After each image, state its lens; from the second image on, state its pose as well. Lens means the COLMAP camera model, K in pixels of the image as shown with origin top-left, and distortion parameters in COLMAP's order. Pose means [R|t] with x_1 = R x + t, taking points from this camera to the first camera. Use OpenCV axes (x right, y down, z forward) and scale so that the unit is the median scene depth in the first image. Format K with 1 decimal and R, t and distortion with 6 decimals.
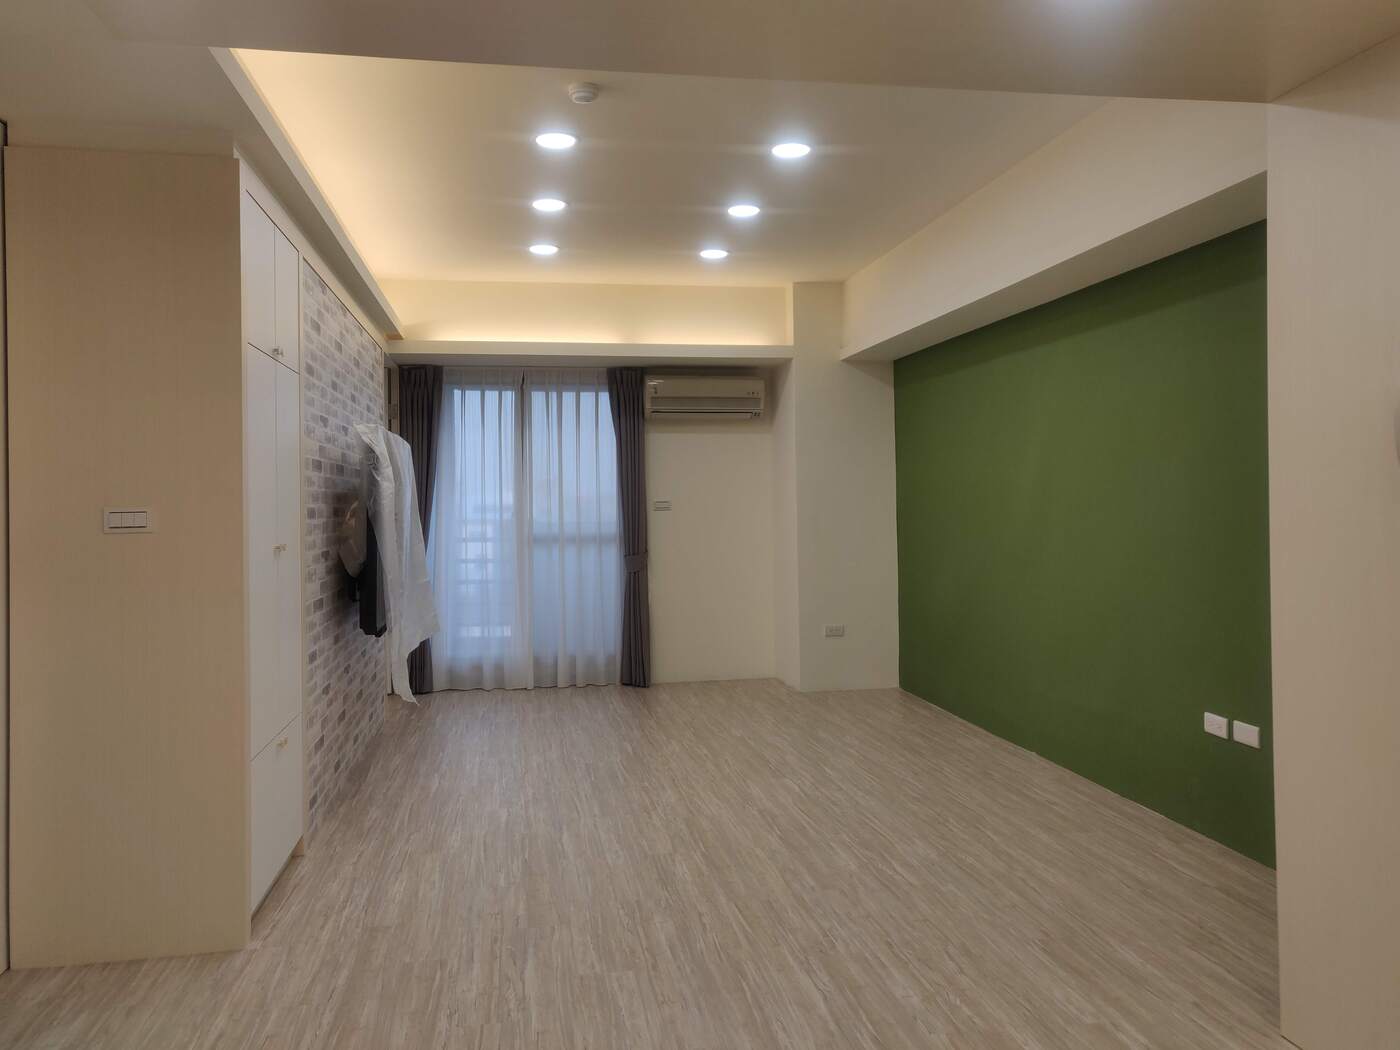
lens RADIAL K [[1077.6, 0, 690.5], [0, 1077.6, 498.6], [0, 0, 1]] dist [0.024538, 0.006470]
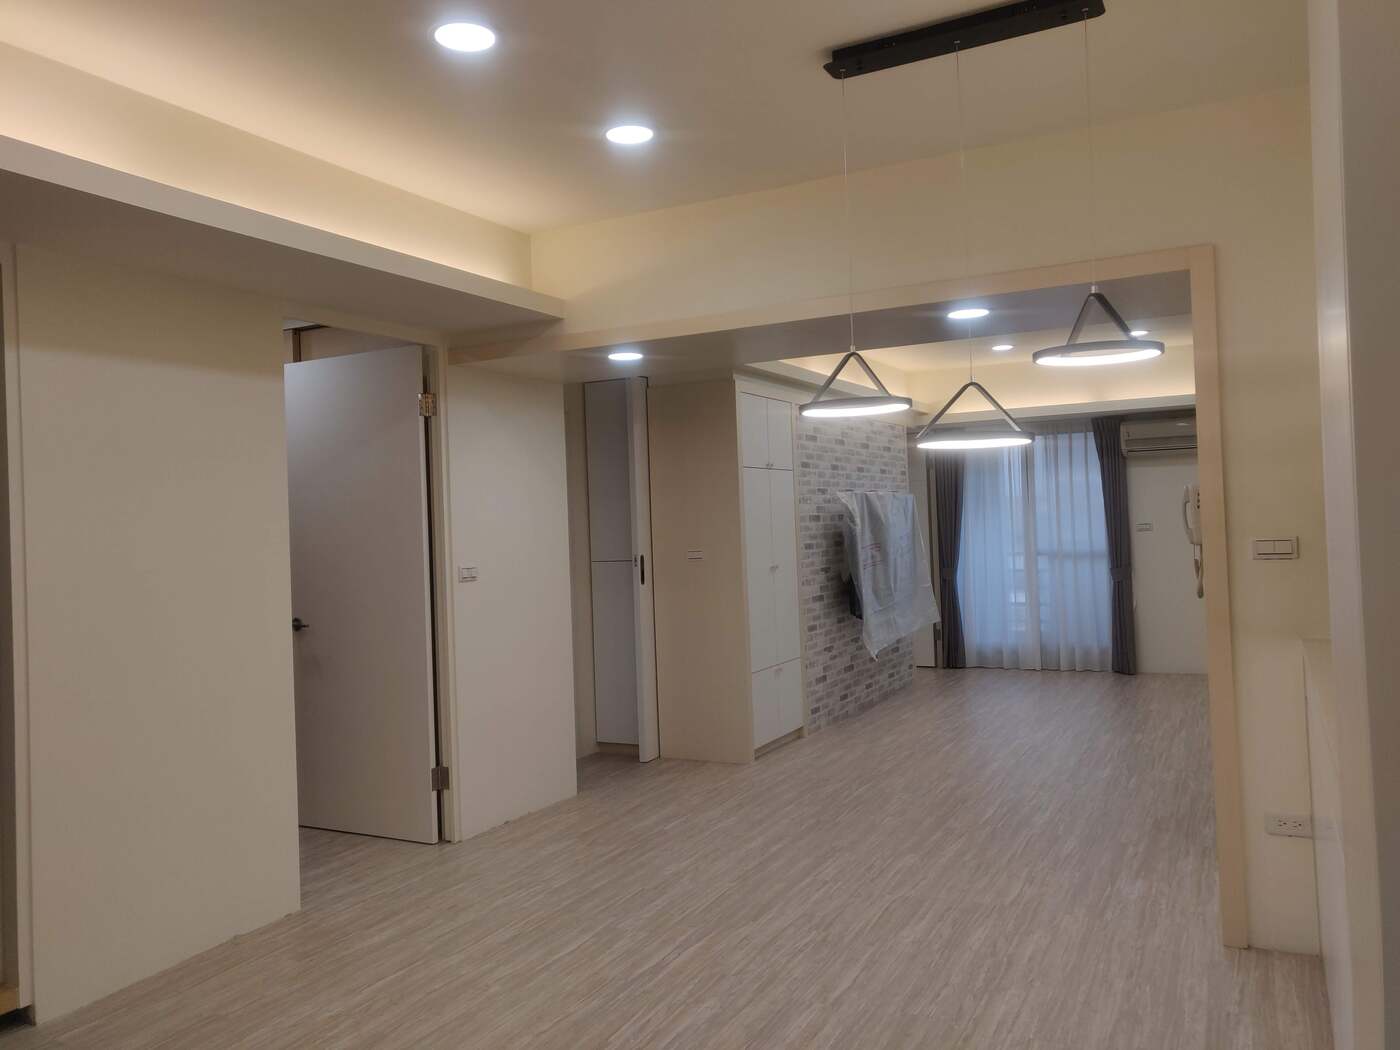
lens RADIAL K [[1077.6, 0, 700.5], [0, 1077.6, 523.0], [0, 0, 1]] dist [0.024538, 0.006470]
pose [[0.798690, -0.022118, -0.601336, 0.313995], [0.033218, 0.999421, 0.007360, -0.023991], [0.600825, -0.025854, 0.798962, -0.280982]]
